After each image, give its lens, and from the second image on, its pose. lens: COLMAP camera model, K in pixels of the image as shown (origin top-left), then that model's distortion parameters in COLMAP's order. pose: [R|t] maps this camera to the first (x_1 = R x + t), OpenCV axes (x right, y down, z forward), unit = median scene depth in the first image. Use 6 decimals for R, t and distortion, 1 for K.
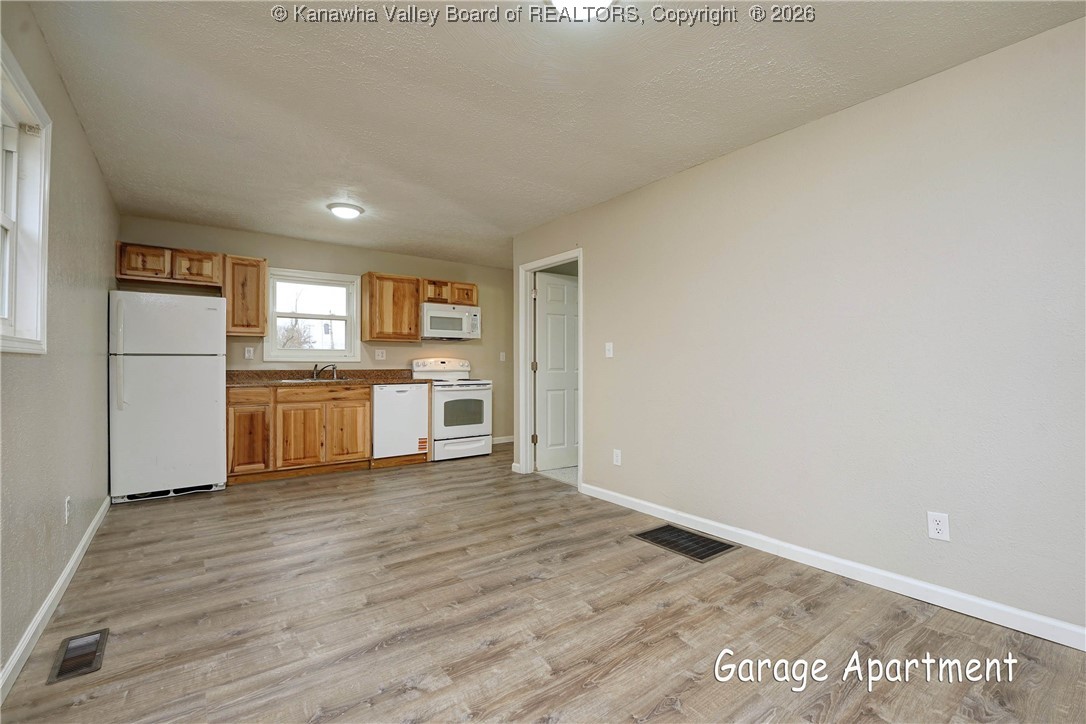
lens RADIAL K [[475.9, 0, 542.7], [0, 475.9, 361.7], [0, 0, 1]] dist [-0.000944, 0.000004]
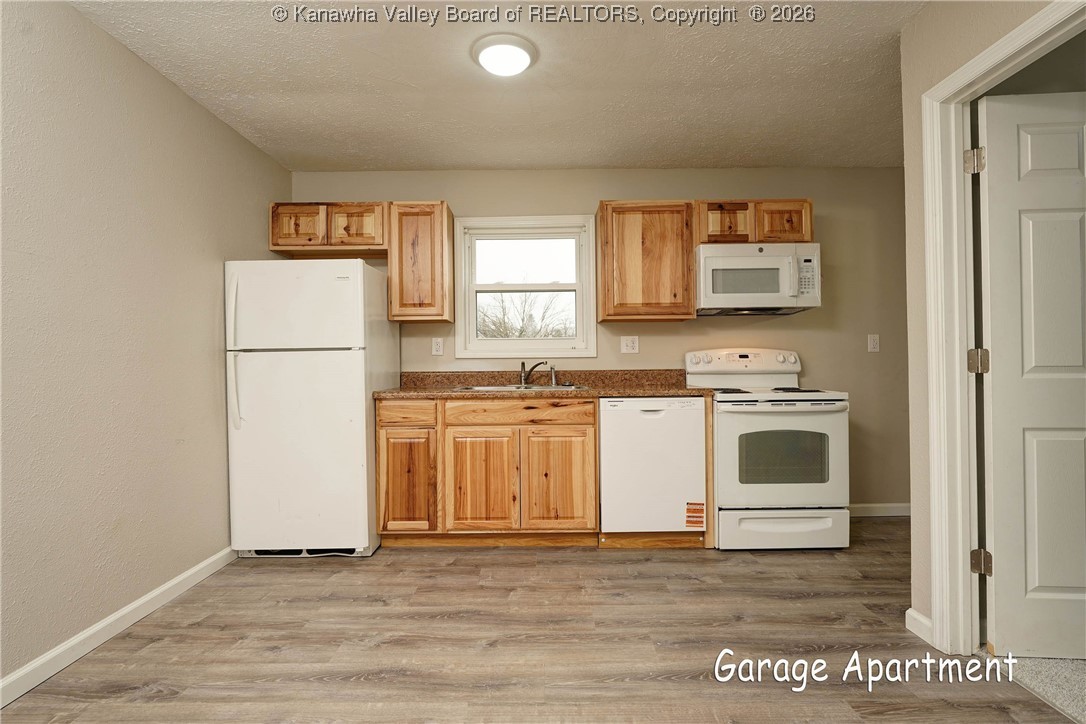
lens RADIAL K [[528.9, 0, 540.6], [0, 528.9, 362.2], [0, 0, 1]] dist [-0.005829, -0.000610]
pose [[0.798113, -0.012104, -0.602386, -0.041470], [0.014844, 0.999890, -0.000424, 0.006342], [0.602325, -0.008603, 0.798205, 0.481679]]
